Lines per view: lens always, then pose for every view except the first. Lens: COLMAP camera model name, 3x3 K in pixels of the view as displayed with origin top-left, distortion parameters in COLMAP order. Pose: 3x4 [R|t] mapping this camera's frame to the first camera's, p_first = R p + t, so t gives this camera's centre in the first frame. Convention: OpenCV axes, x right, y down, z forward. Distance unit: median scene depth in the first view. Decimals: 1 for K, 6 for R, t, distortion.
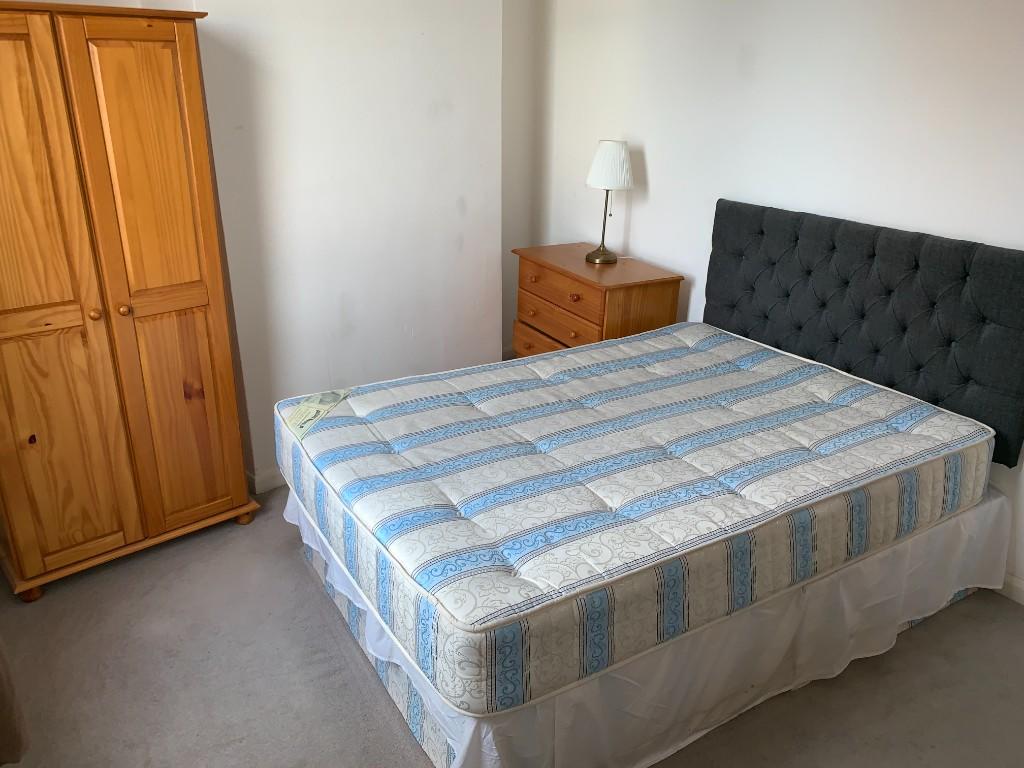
lens RADIAL K [[787.1, 0, 508.5], [0, 787.1, 386.9], [0, 0, 1]] dist [0.029819, -0.034418]
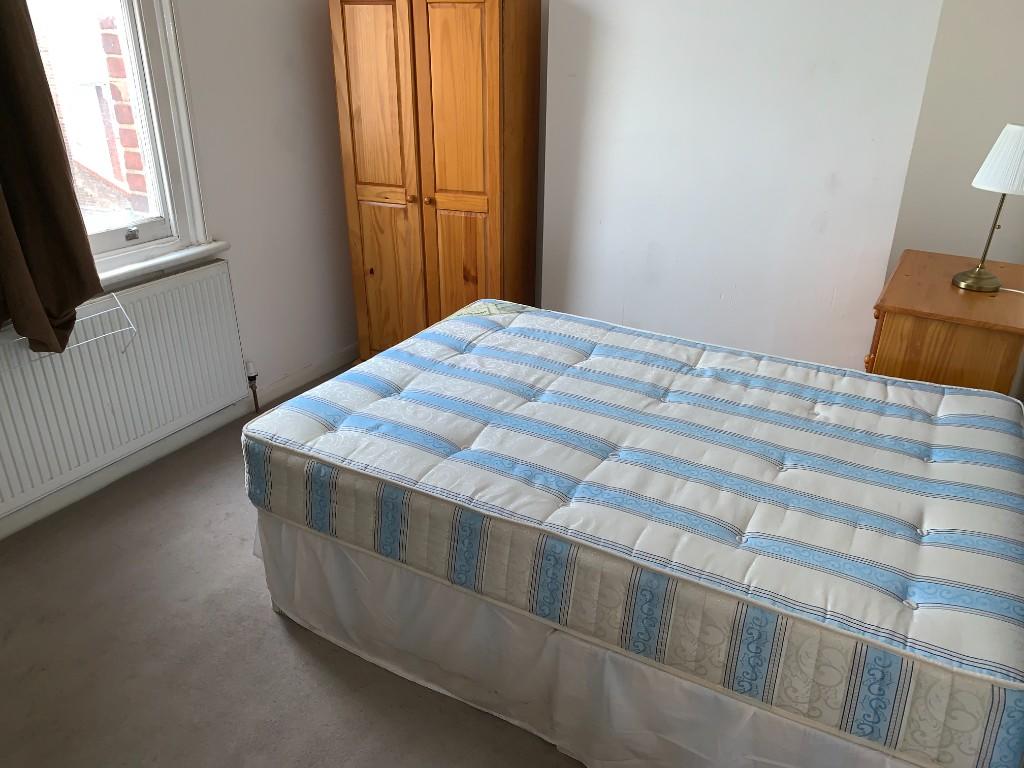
lens RADIAL K [[787.1, 0, 509.0], [0, 787.1, 383.1], [0, 0, 1]] dist [0.029819, -0.034418]
pose [[0.492301, 0.352086, -0.796037, 0.794075], [-0.329045, 0.921953, 0.204284, -0.128660], [0.805834, 0.161363, 0.569731, 0.365346]]
